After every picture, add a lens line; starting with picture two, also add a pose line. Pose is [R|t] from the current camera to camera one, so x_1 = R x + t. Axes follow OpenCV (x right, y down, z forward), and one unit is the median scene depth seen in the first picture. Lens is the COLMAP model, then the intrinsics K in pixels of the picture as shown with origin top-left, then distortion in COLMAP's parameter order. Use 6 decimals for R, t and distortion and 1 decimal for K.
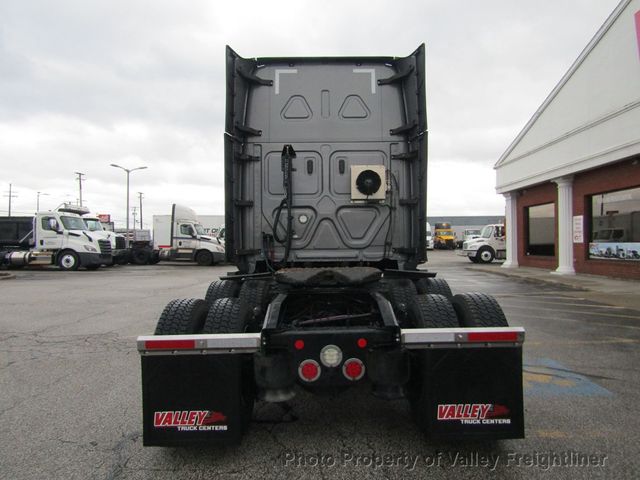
lens RADIAL K [[452.0, 0, 318.3], [0, 452.0, 237.6], [0, 0, 1]] dist [-0.022436, -0.000504]
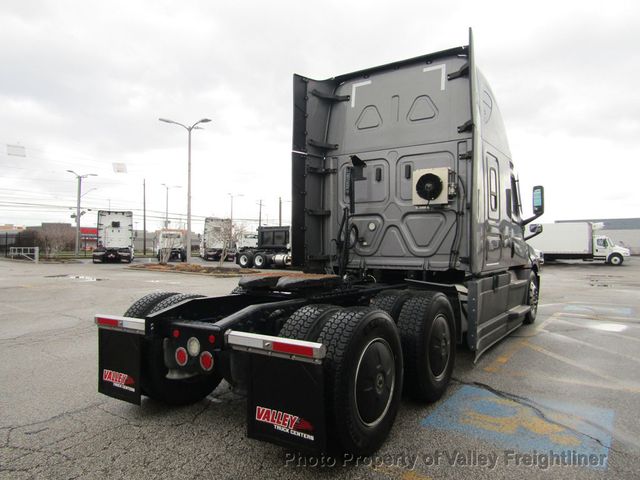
lens RADIAL K [[452.0, 0, 321.8], [0, 452.0, 243.2], [0, 0, 1]] dist [-0.022436, -0.000504]
pose [[0.833751, 0.003952, -0.552126, 0.435032], [-0.003577, 0.999992, 0.001757, -0.005342], [0.552129, 0.000510, 0.833759, 0.090873]]
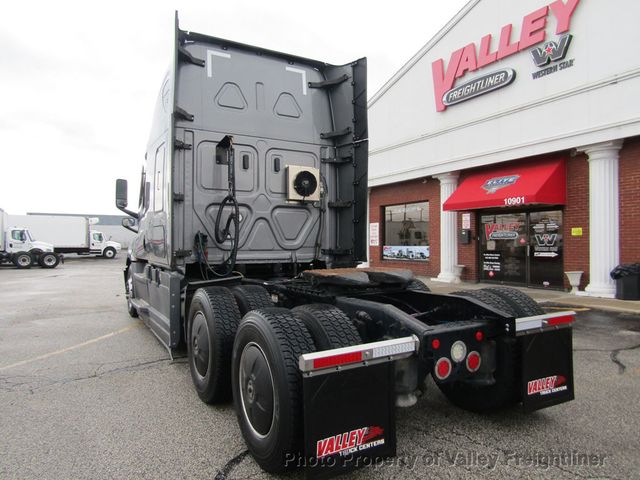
lens RADIAL K [[452.0, 0, 321.1], [0, 452.0, 239.7], [0, 0, 1]] dist [-0.022436, -0.000504]
pose [[0.864518, 0.013514, 0.502421, -0.351172], [-0.013443, 0.999903, -0.003764, 0.005168], [-0.502423, -0.003499, 0.864615, 0.117107]]
